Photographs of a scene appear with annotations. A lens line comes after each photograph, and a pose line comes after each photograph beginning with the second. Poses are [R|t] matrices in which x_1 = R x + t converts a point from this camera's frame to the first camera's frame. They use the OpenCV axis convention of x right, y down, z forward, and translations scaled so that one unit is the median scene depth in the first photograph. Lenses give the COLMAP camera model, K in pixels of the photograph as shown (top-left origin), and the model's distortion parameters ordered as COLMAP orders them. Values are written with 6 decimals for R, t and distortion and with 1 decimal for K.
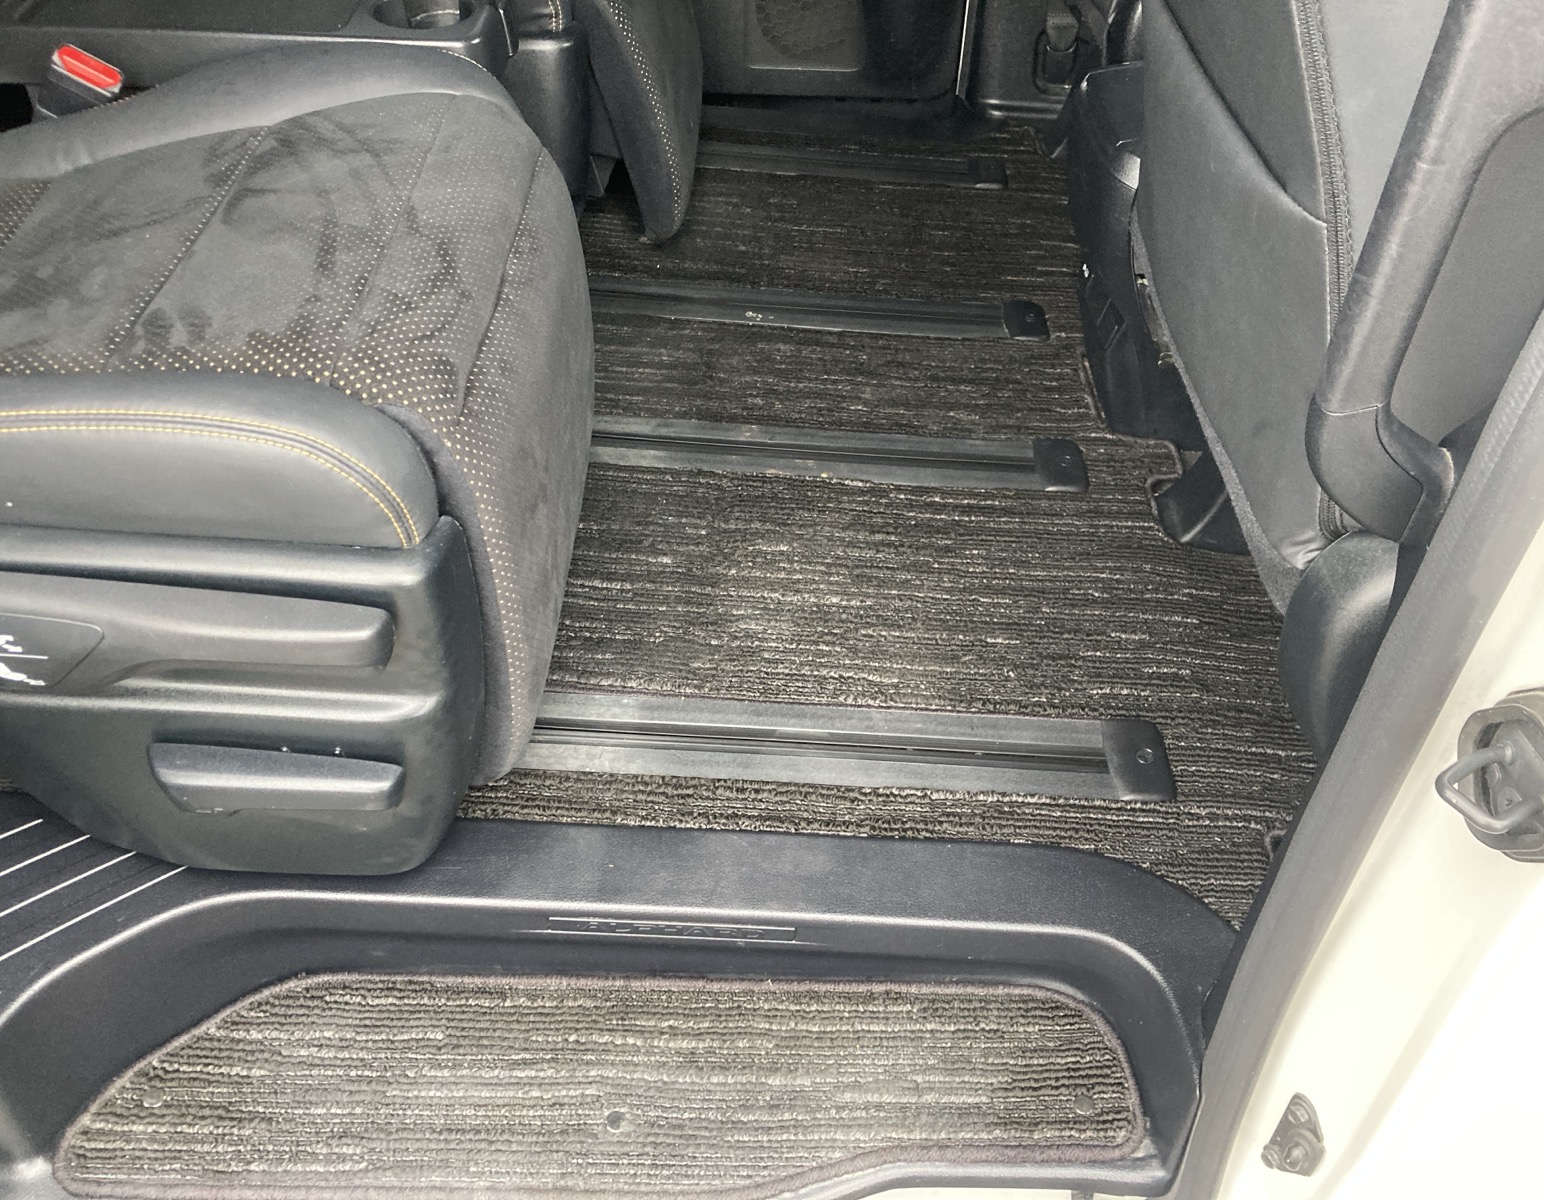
lens RADIAL K [[1331.1, 0, 816.4], [0, 1331.1, 605.2], [0, 0, 1]] dist [0.041793, -0.071730]
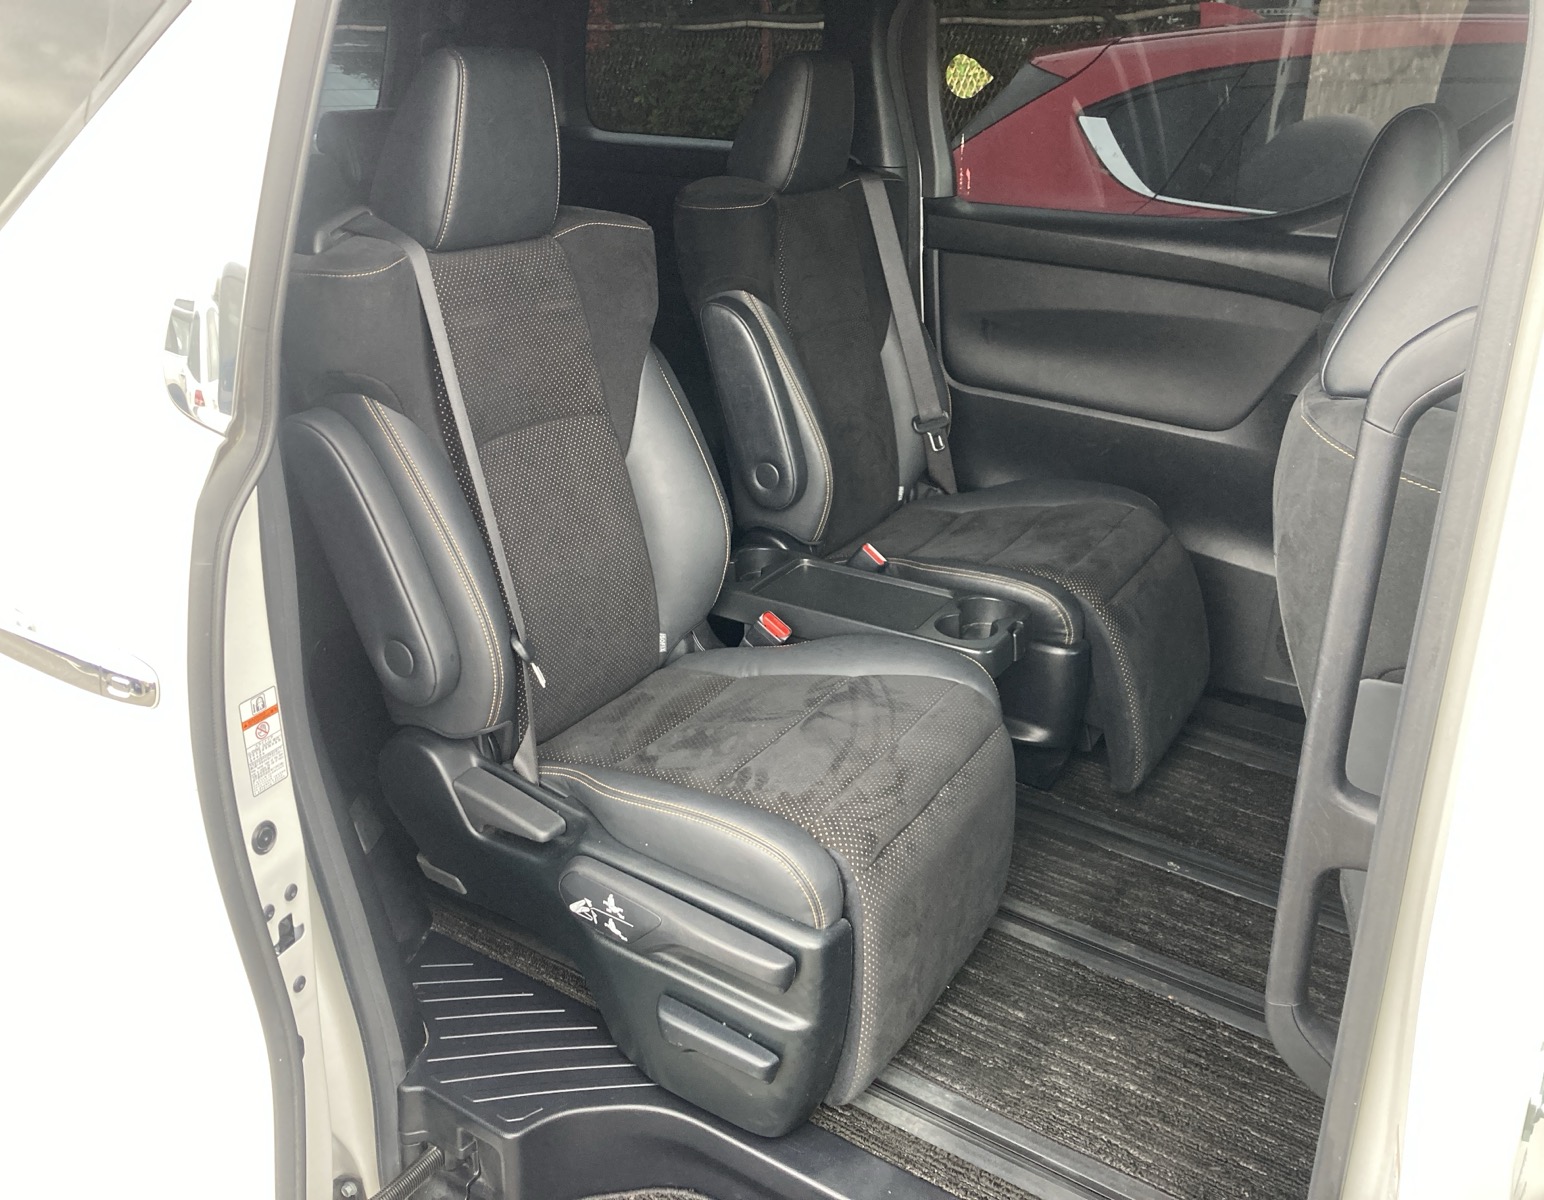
lens RADIAL K [[1305.7, 0, 738.9], [0, 1305.7, 596.0], [0, 0, 1]] dist [0.002508, 0.003164]
pose [[0.838160, 0.173037, -0.517248, 0.311362], [-0.346866, 0.900965, -0.260665, 0.034096], [0.420917, 0.397895, 0.815174, -0.459050]]
